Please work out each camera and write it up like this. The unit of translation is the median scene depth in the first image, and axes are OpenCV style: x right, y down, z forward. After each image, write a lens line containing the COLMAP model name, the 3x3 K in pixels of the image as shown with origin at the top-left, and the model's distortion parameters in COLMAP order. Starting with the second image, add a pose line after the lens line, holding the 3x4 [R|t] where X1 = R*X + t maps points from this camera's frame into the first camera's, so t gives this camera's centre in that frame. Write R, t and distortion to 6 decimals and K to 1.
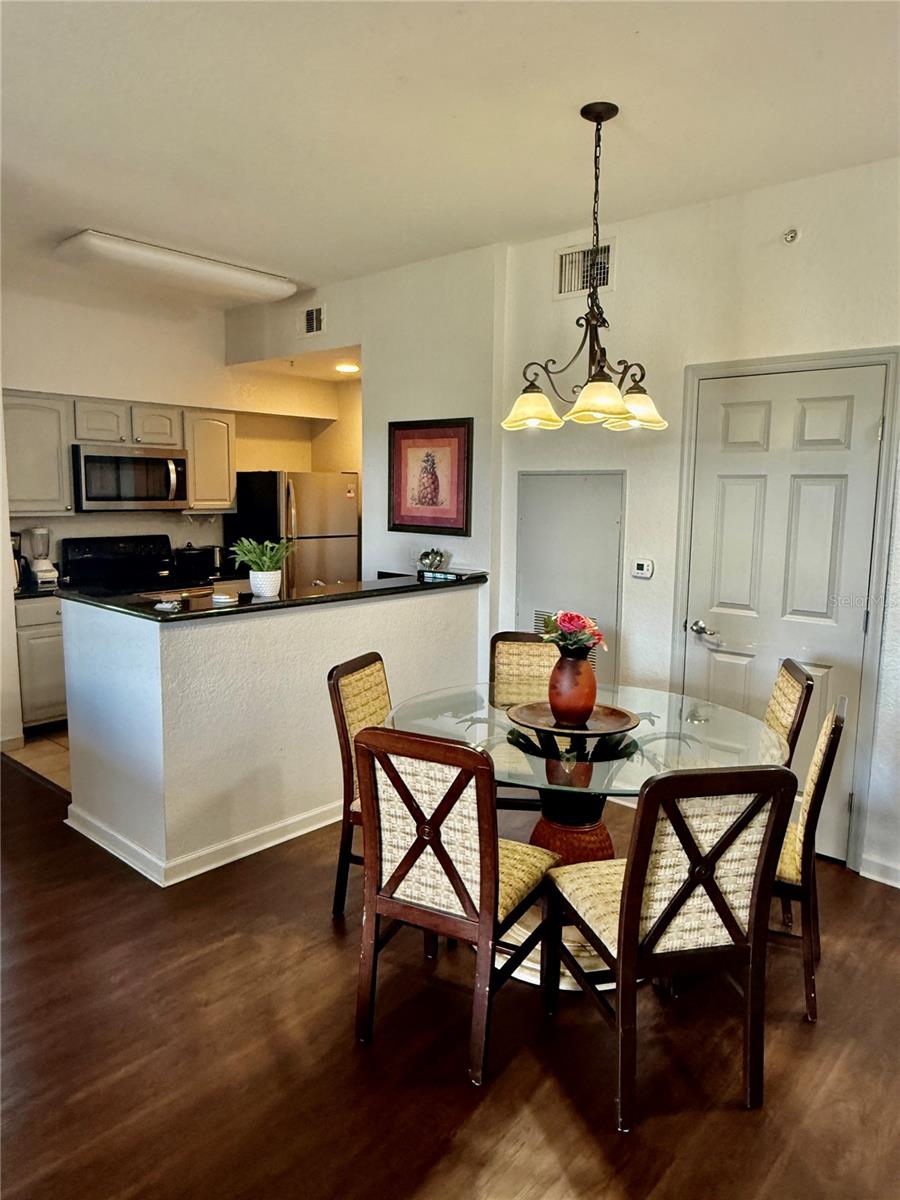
lens RADIAL K [[806.1, 0, 454.7], [0, 806.1, 595.4], [0, 0, 1]] dist [-0.009540, 0.006170]
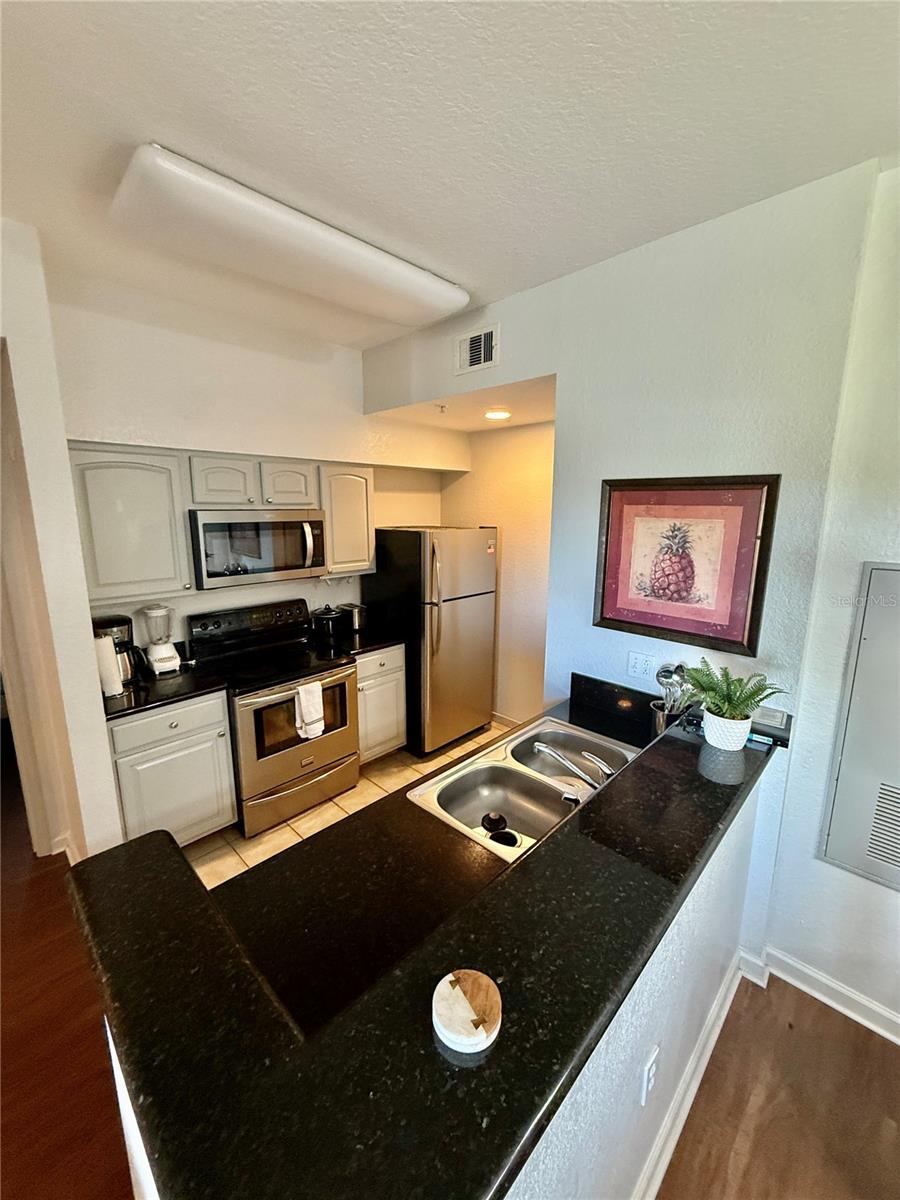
lens RADIAL K [[482.9, 0, 450.1], [0, 482.9, 596.7], [0, 0, 1]] dist [-0.000195, 0.000037]
pose [[0.998696, -0.000186, -0.051056, -0.262365], [0.002949, 0.998534, 0.054049, -0.178910], [0.050971, -0.054130, 0.997232, 0.739883]]
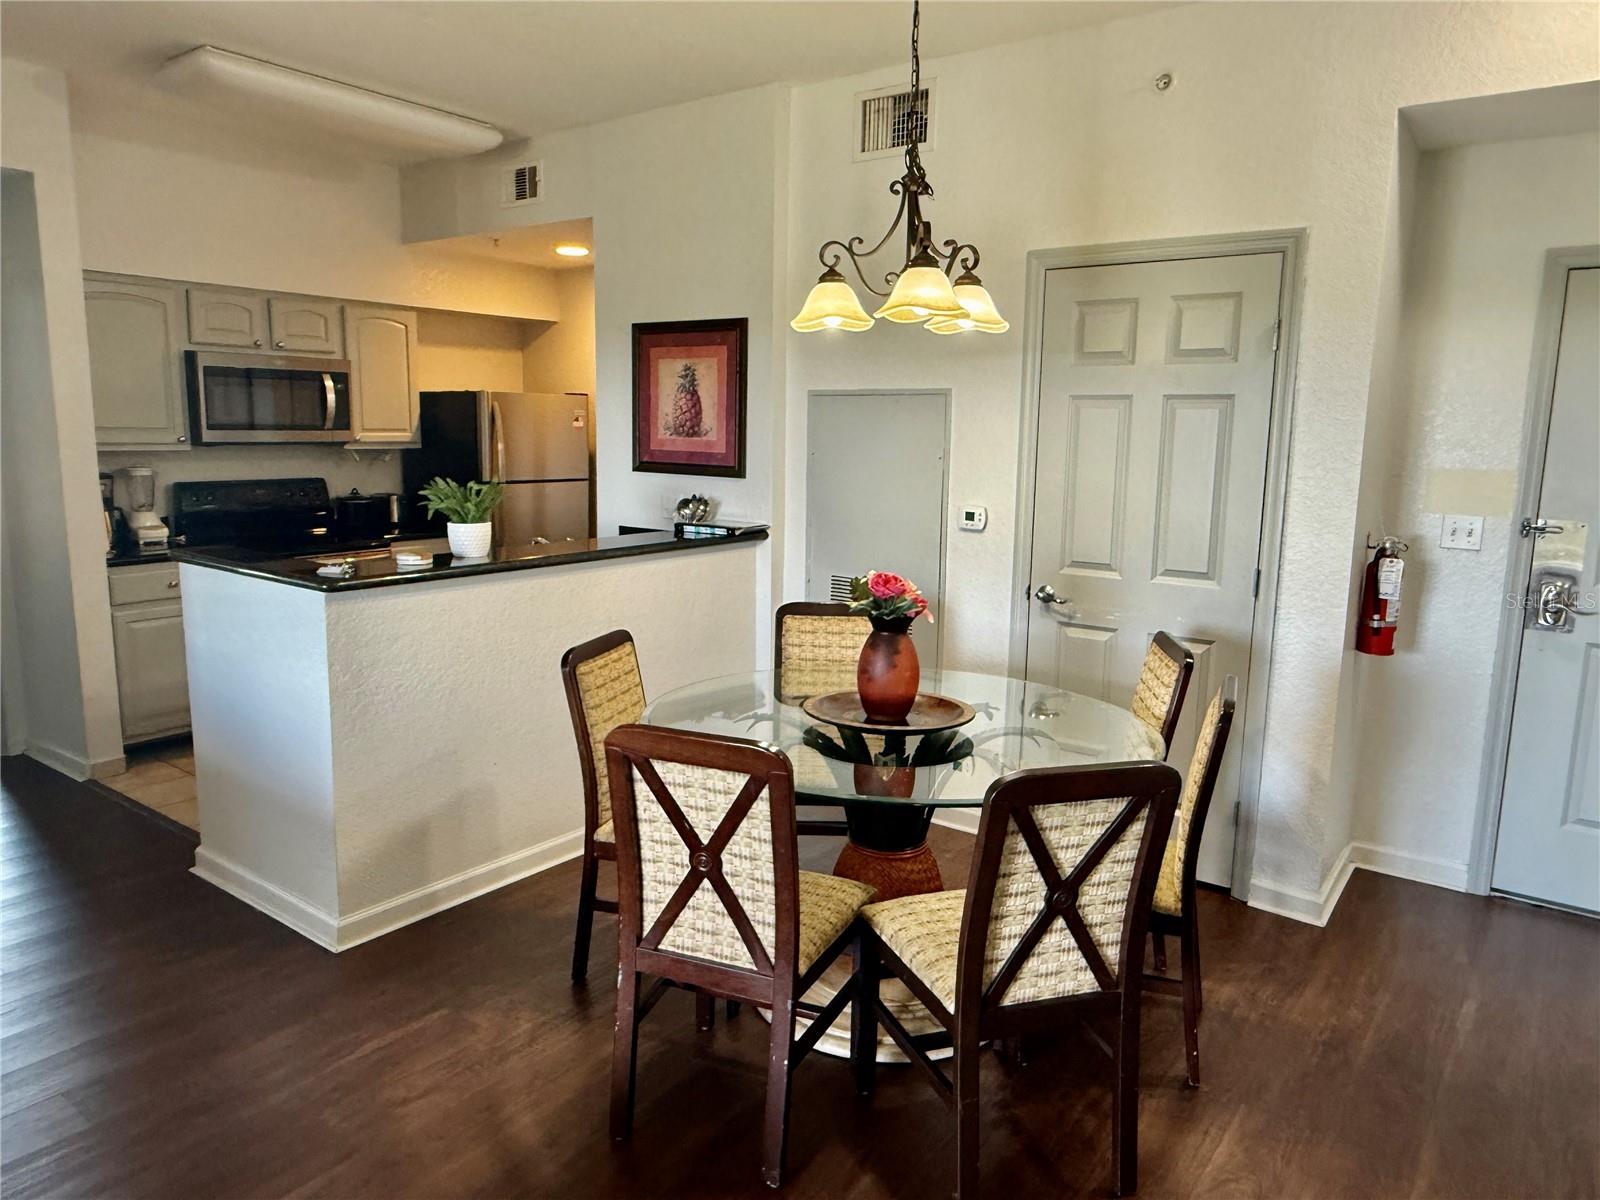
lens RADIAL K [[1074.7, 0, 803.2], [0, 1074.7, 592.4], [0, 0, 1]] dist [-0.009540, 0.006170]
pose [[0.996432, -0.009538, 0.083860, -0.014071], [0.007375, 0.999633, 0.026061, 0.009731], [-0.084078, -0.025350, 0.996137, -0.002748]]
